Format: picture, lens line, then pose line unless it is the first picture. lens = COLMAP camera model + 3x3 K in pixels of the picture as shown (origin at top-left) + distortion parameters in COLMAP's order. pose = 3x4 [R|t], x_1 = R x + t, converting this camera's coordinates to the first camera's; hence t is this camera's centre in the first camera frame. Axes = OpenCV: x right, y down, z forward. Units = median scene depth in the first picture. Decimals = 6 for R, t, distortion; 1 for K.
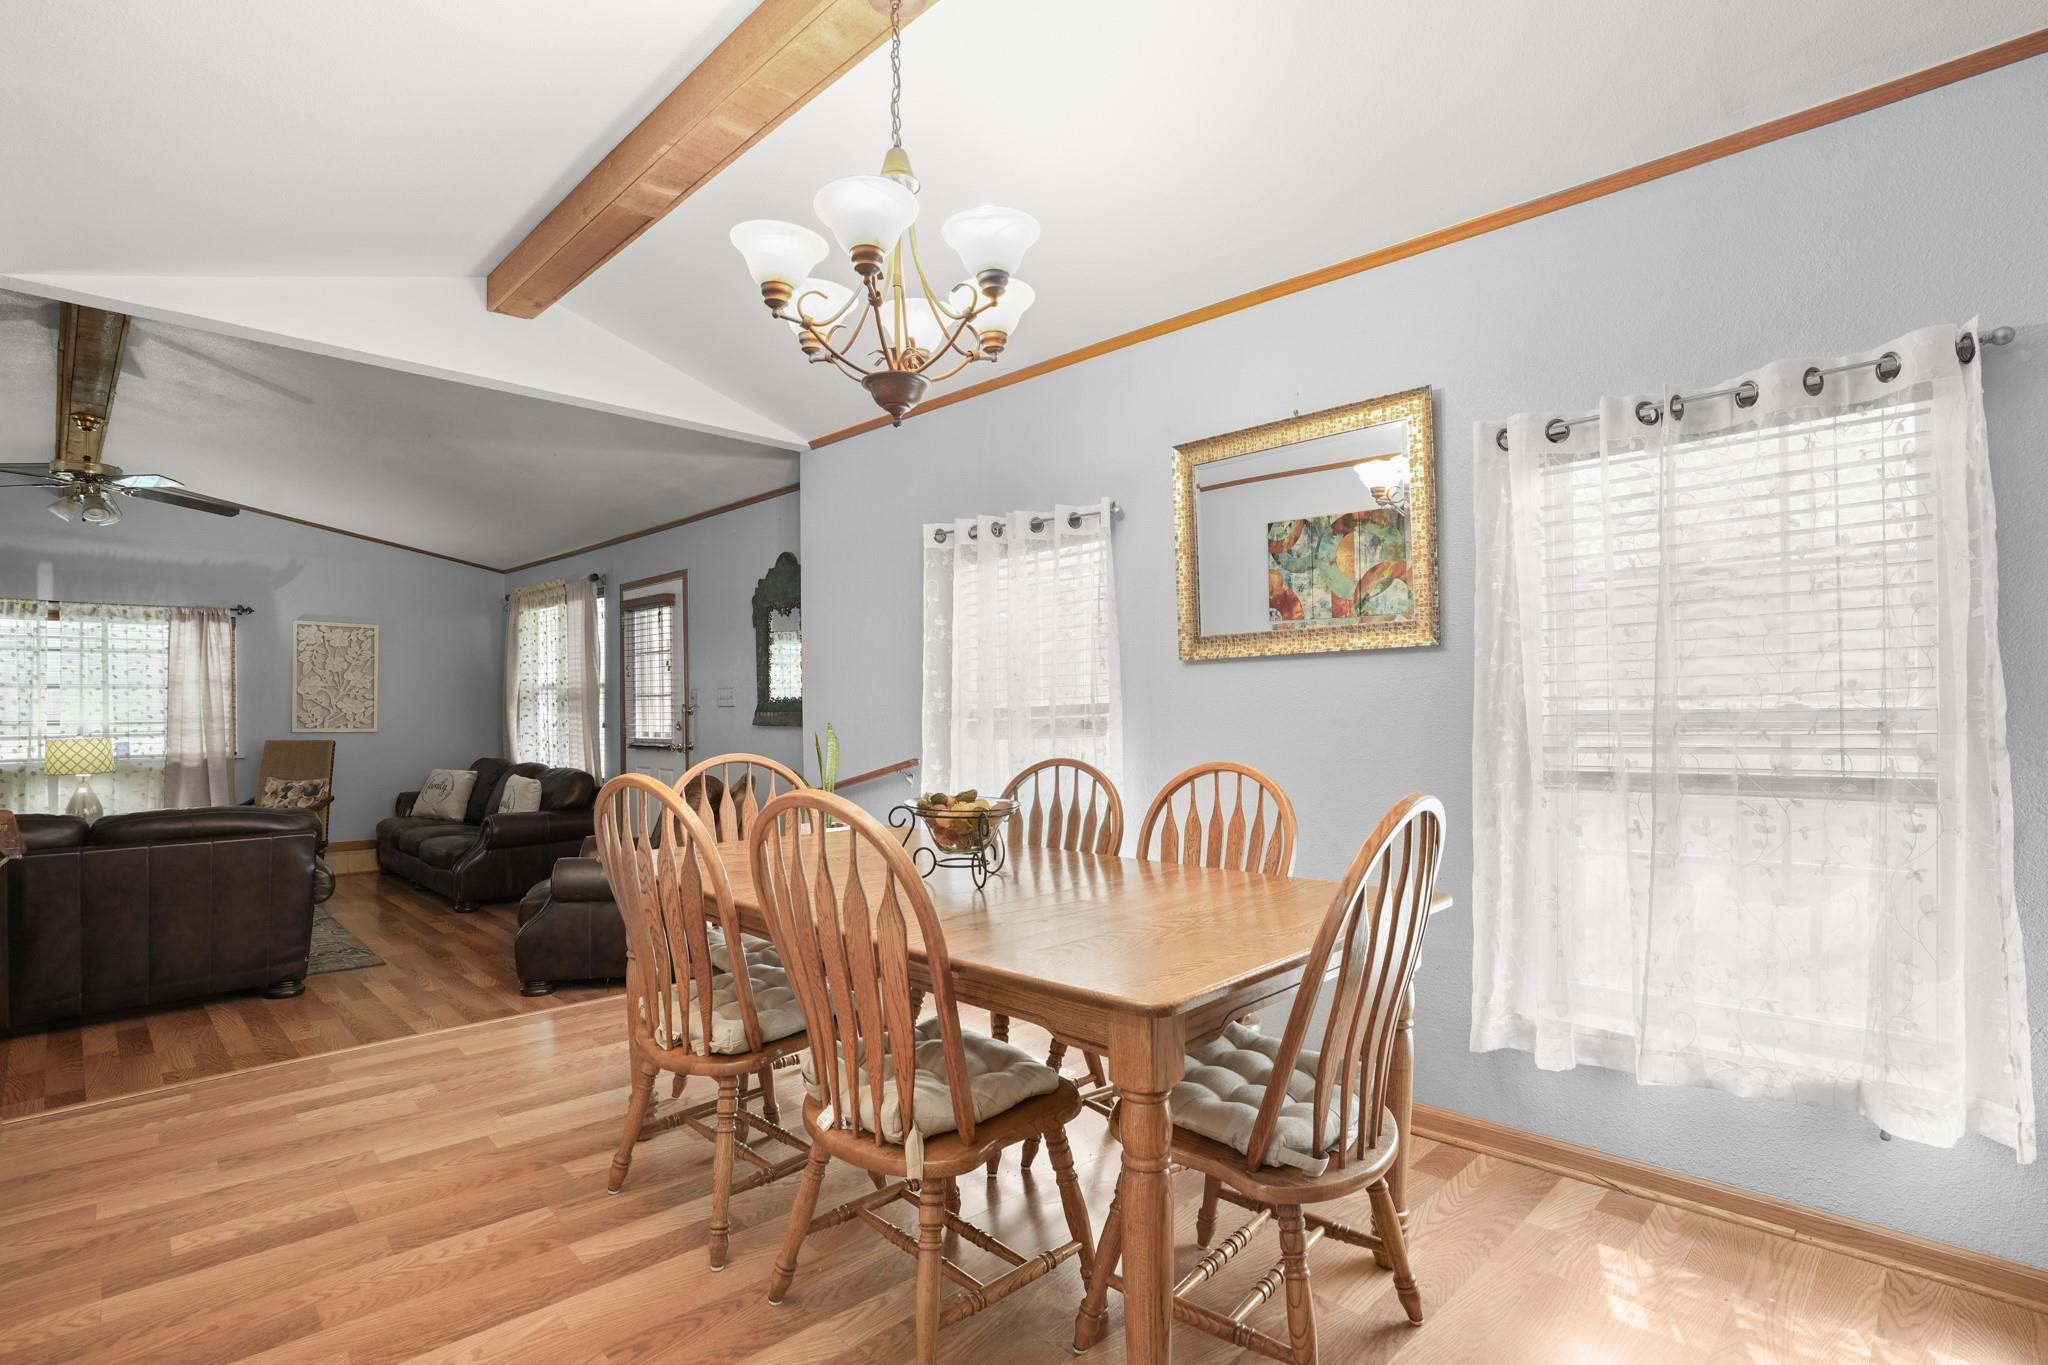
lens RADIAL K [[947.9, 0, 1036.0], [0, 947.9, 695.1], [0, 0, 1]] dist [-0.024502, 0.010605]
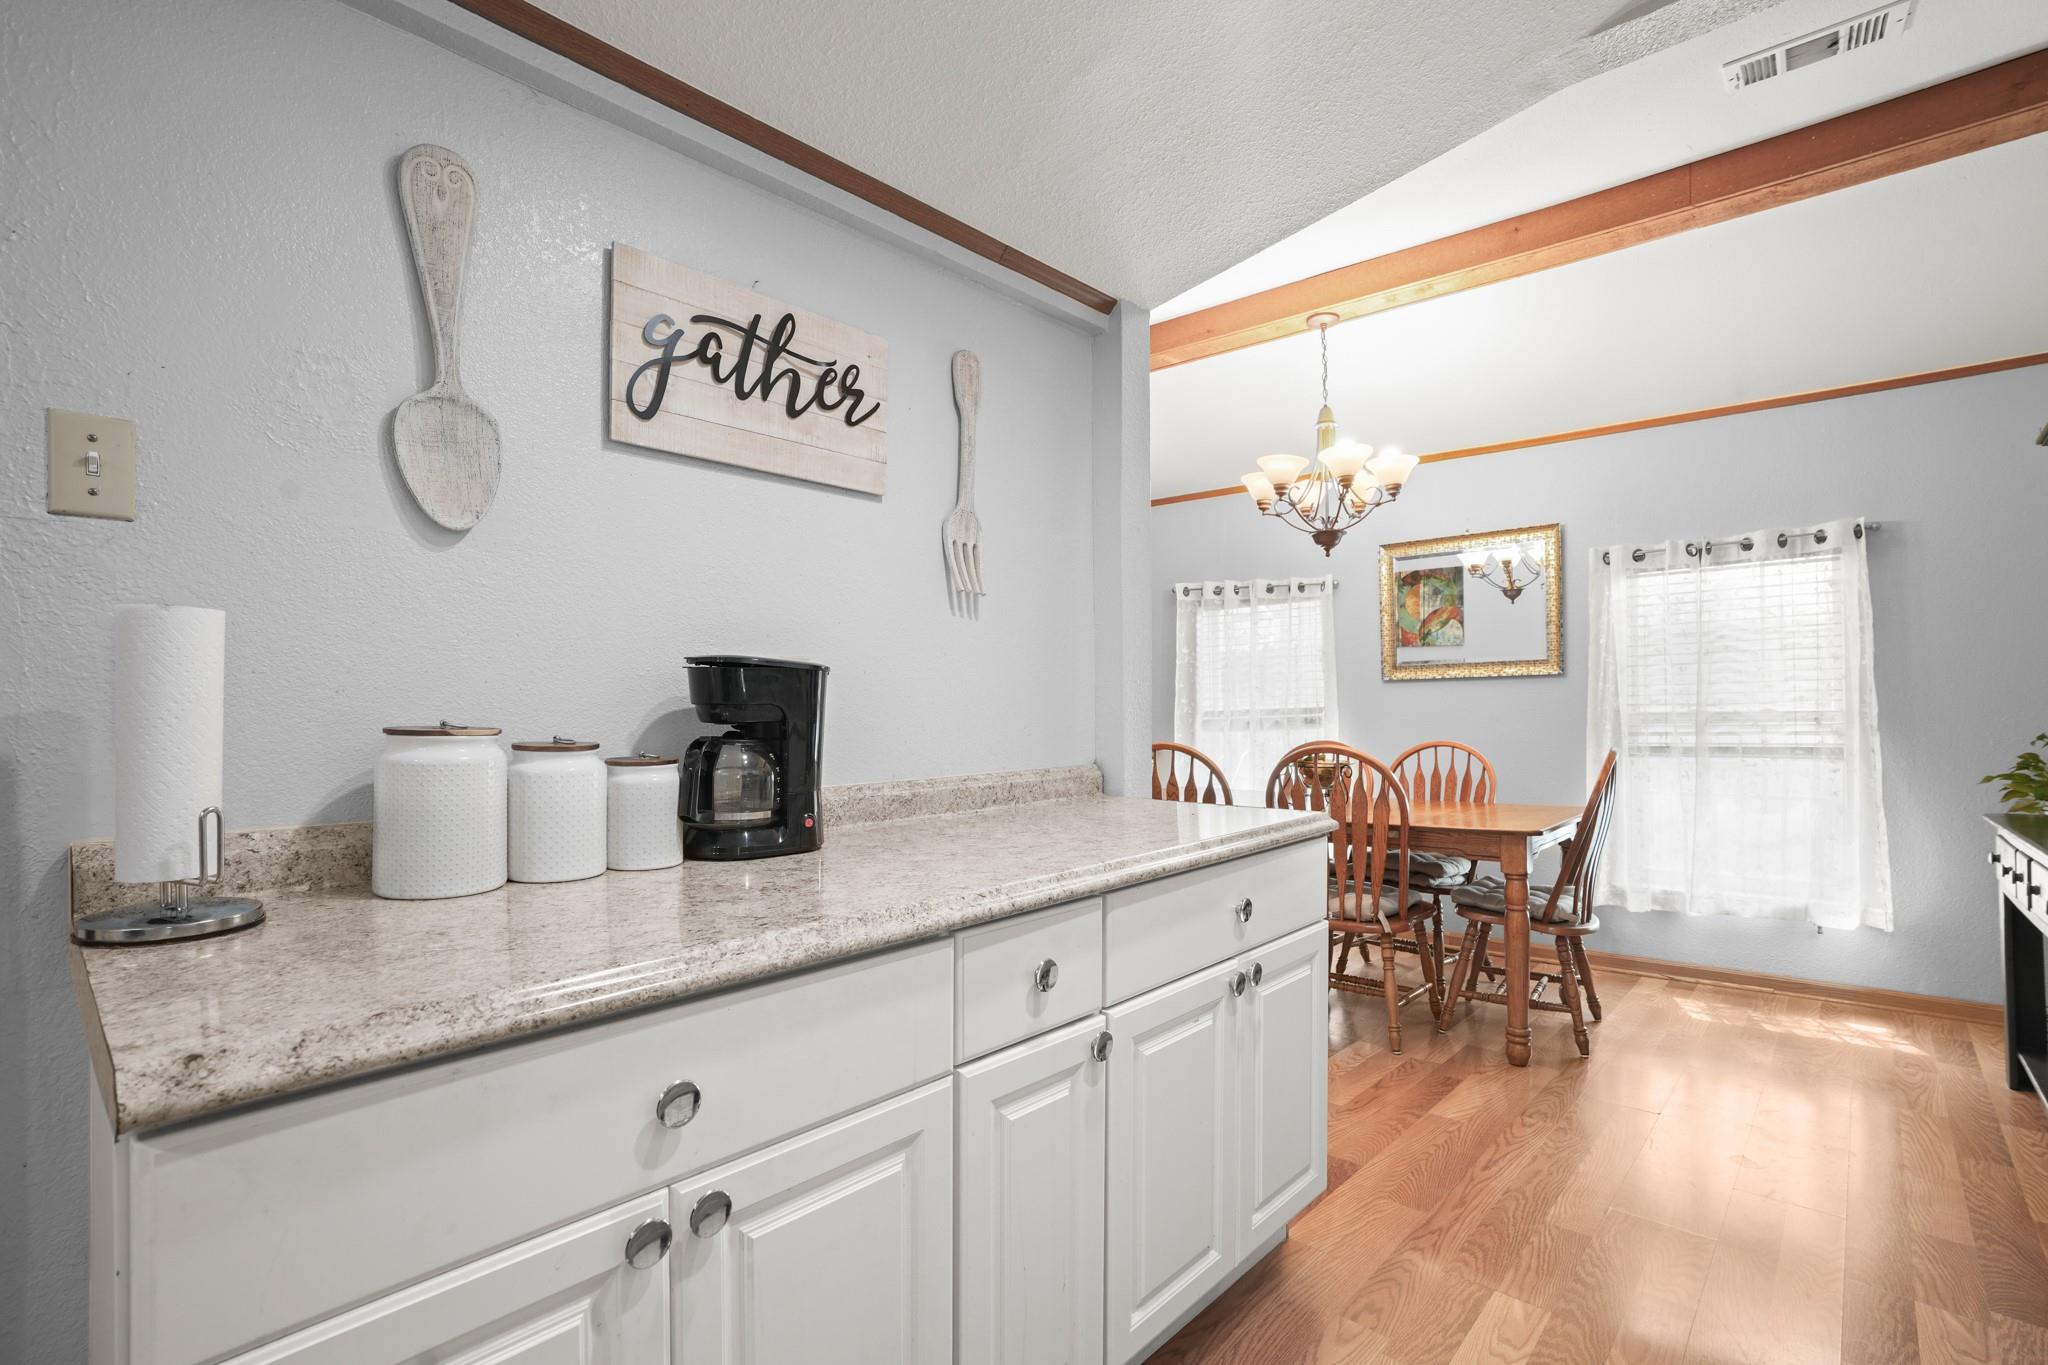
lens RADIAL K [[947.9, 0, 997.5], [0, 947.9, 689.0], [0, 0, 1]] dist [-0.024502, 0.010605]
pose [[0.998092, 0.008775, 0.061114, -0.849028], [-0.007872, 0.999856, -0.015010, 0.011152], [-0.061237, 0.014500, 0.998018, -0.776817]]
